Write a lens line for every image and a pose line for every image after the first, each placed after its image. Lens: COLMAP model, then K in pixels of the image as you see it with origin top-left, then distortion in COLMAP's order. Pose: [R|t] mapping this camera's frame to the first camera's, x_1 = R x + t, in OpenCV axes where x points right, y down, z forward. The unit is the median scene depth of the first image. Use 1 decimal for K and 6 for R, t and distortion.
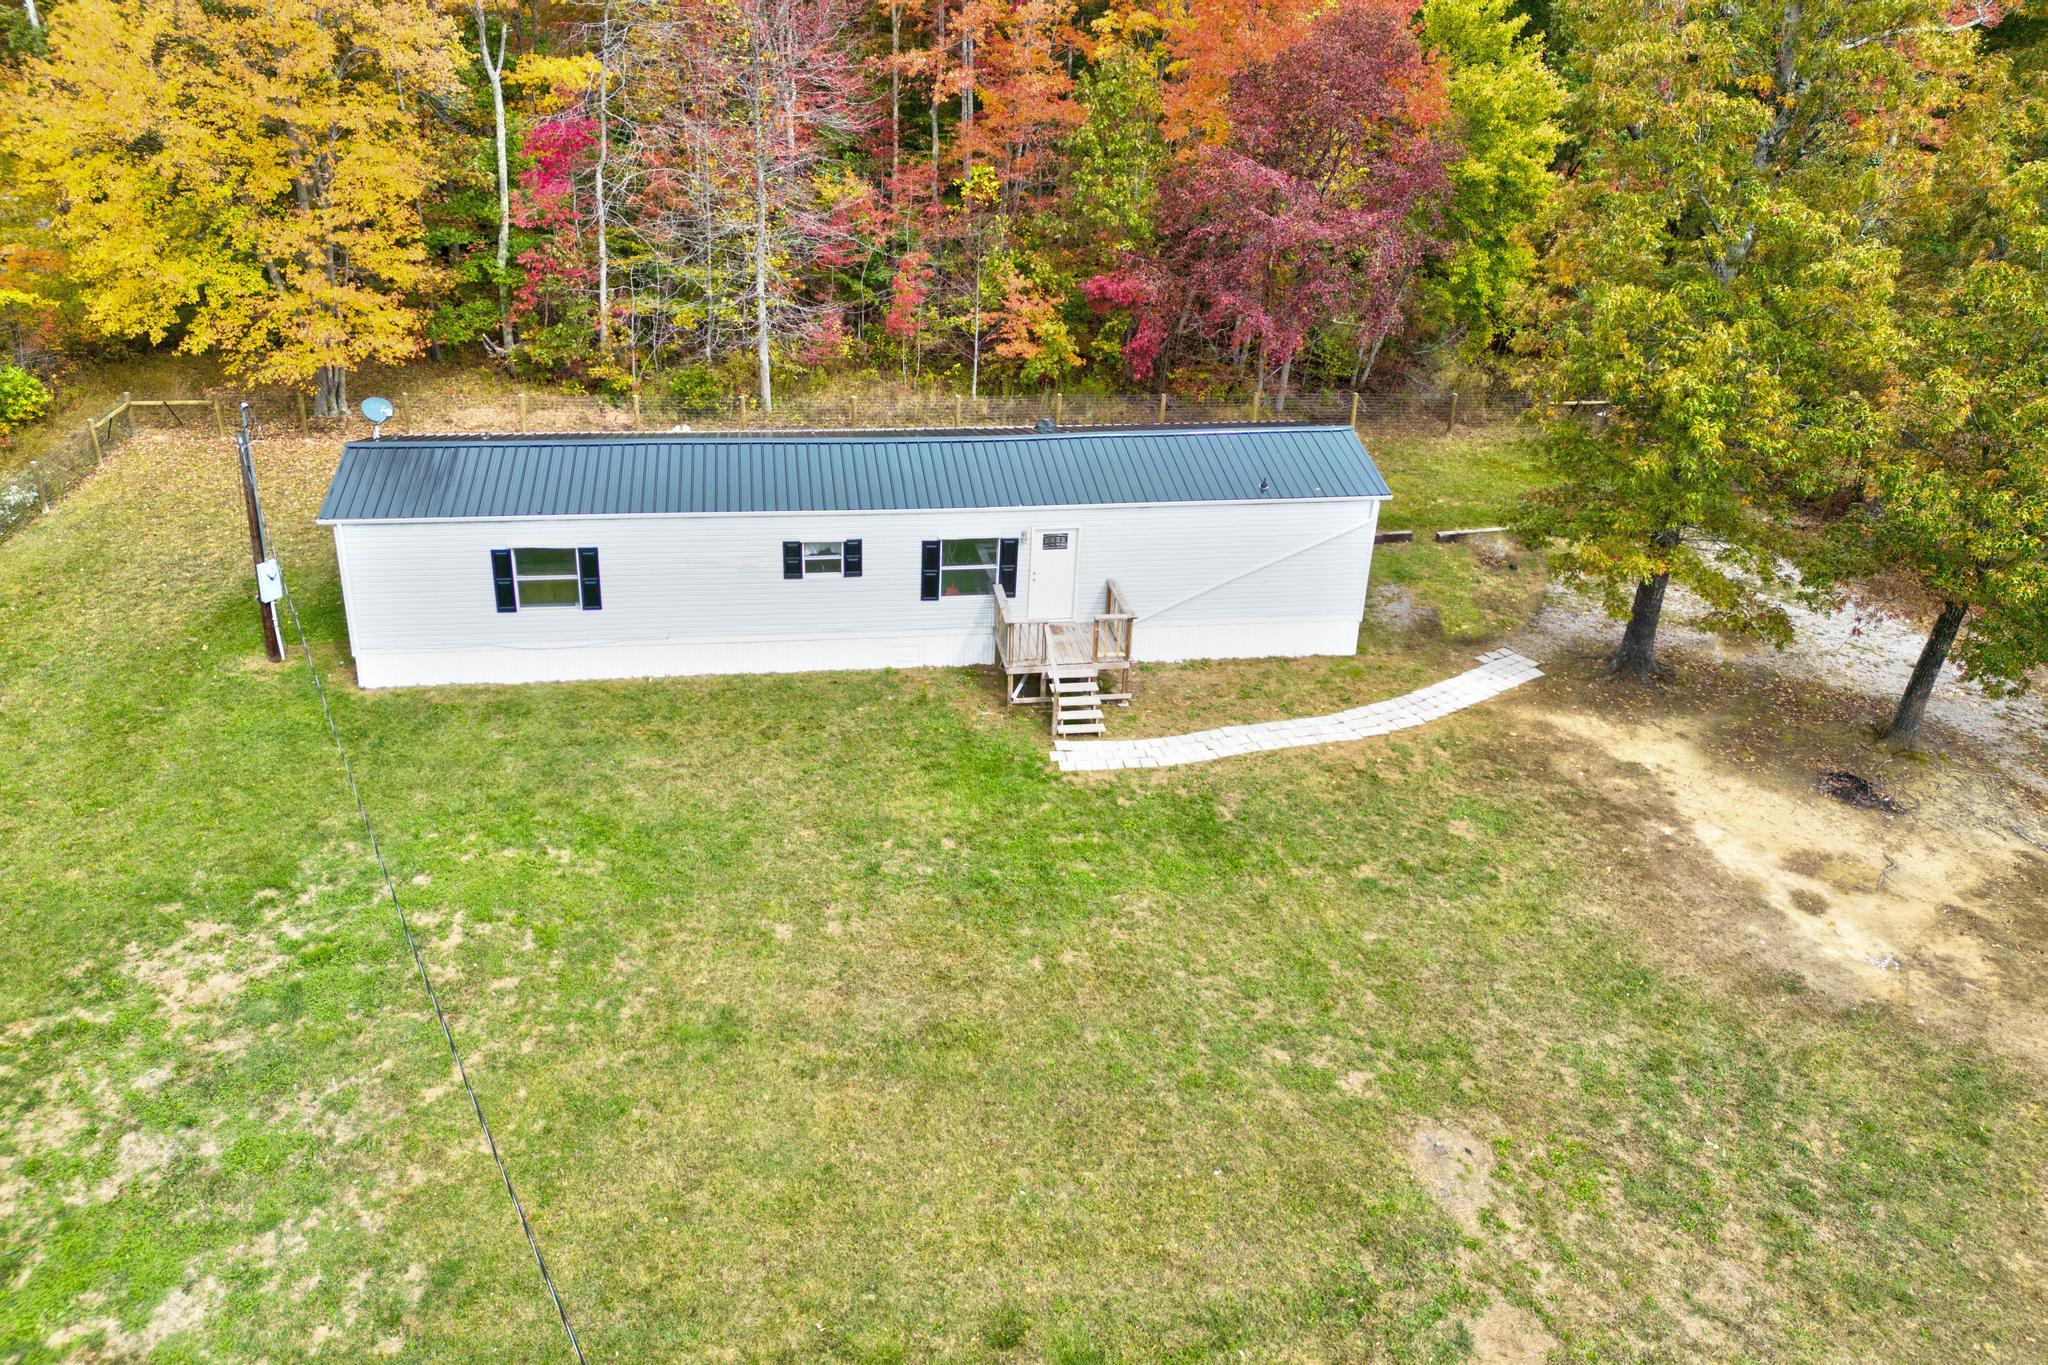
lens RADIAL K [[1448.5, 0, 967.2], [0, 1448.5, 627.7], [0, 0, 1]] dist [0.092325, -0.085611]
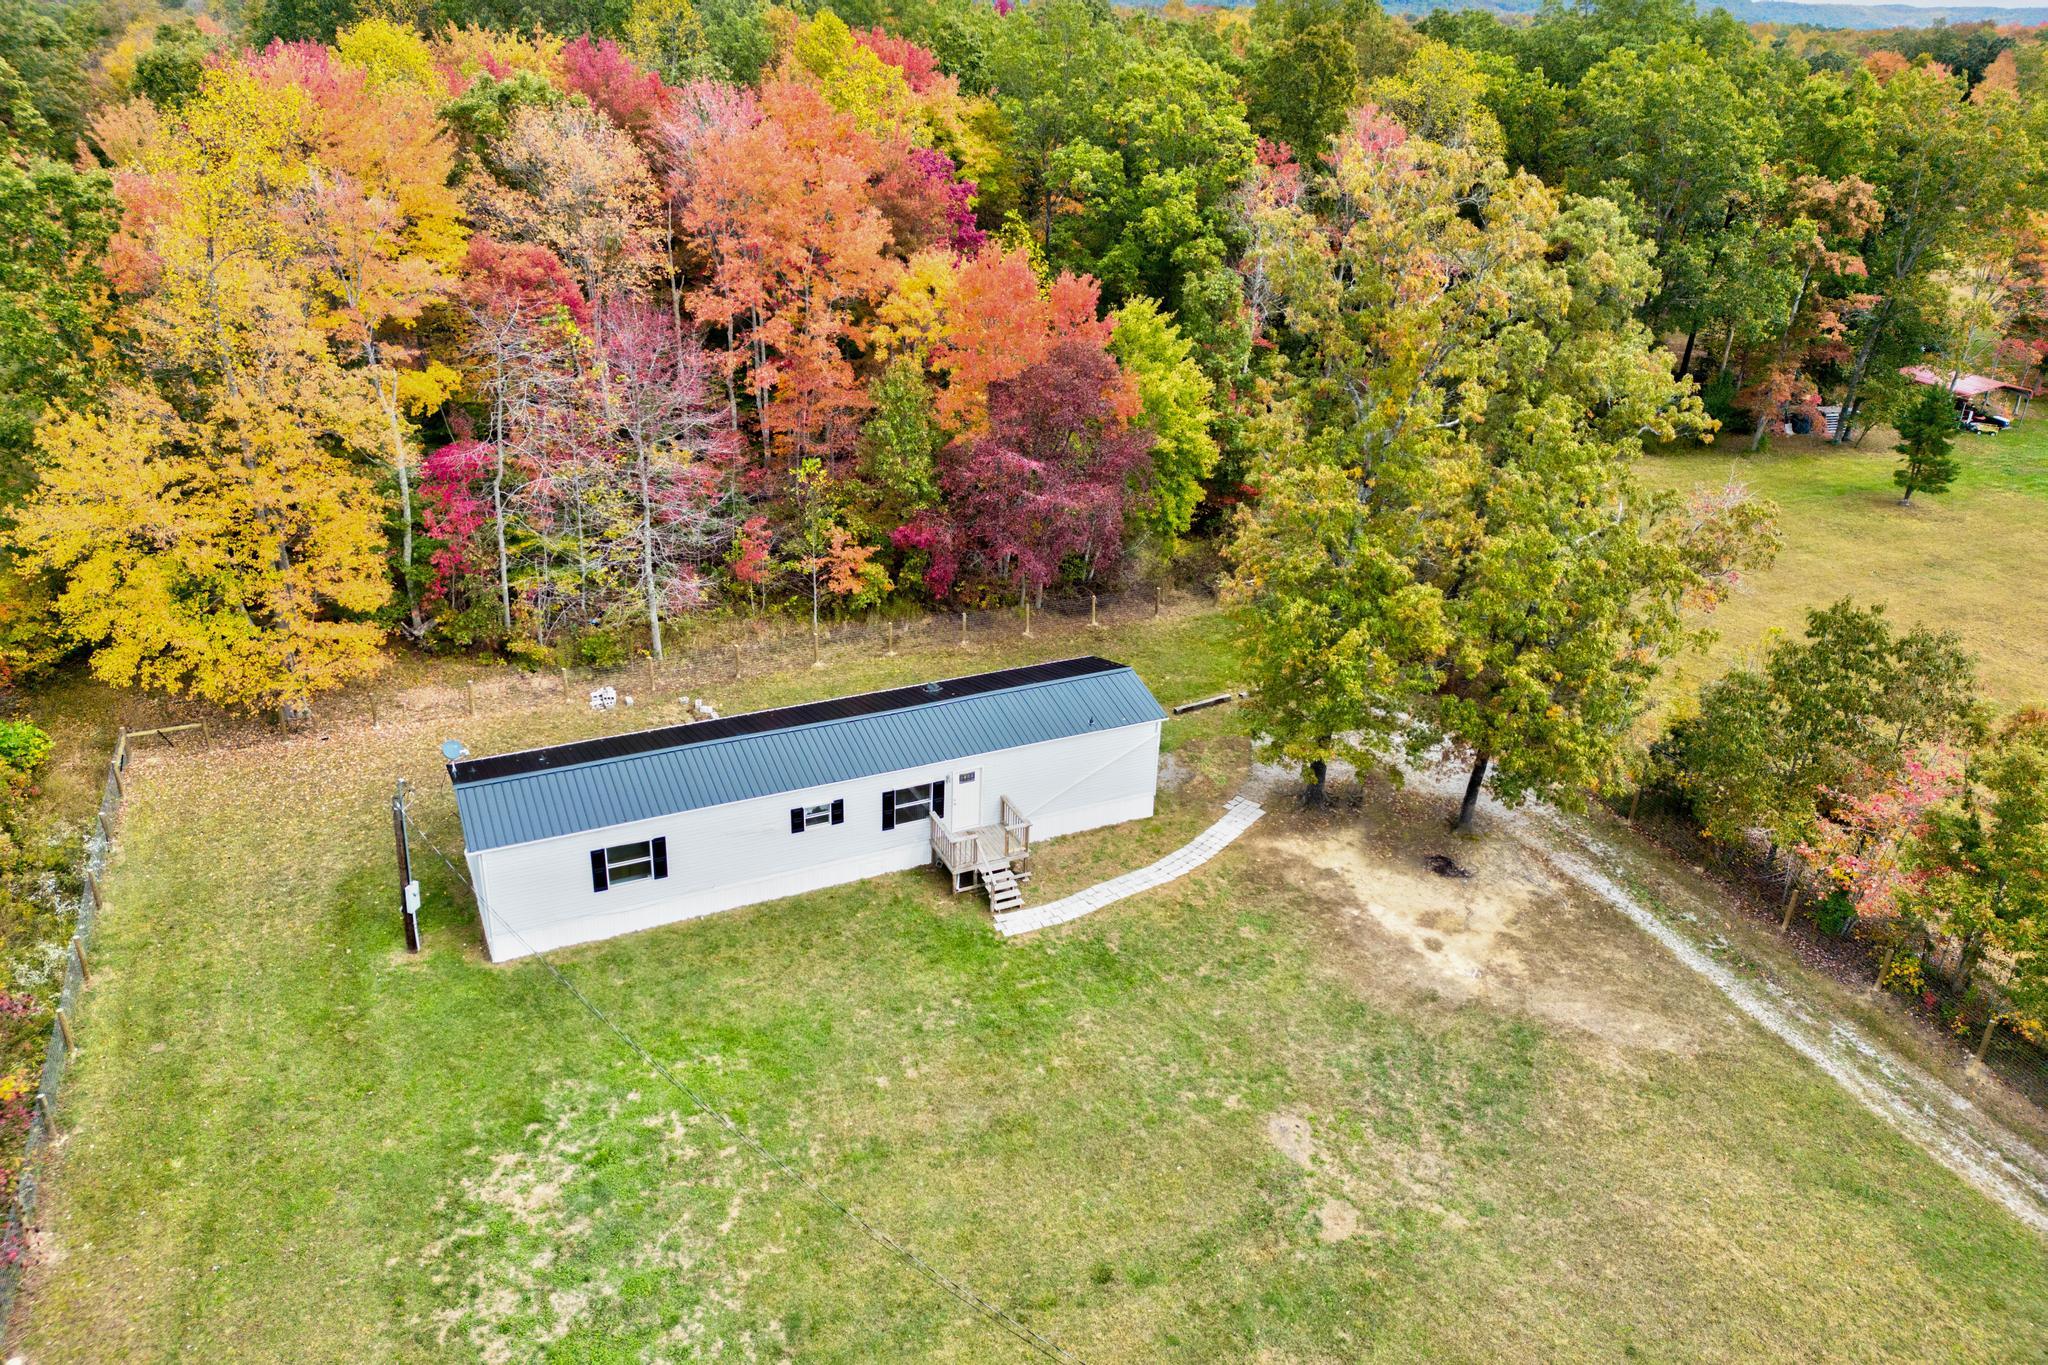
lens RADIAL K [[1490.4, 0, 1024.0], [0, 1490.4, 682.5], [0, 0, 1]] dist [0.101537, -0.102570]
pose [[0.948369, -0.125879, 0.291121, -0.343209], [0.117327, 0.991994, 0.046723, -0.240403], [-0.294671, -0.010155, 0.955545, -0.517544]]
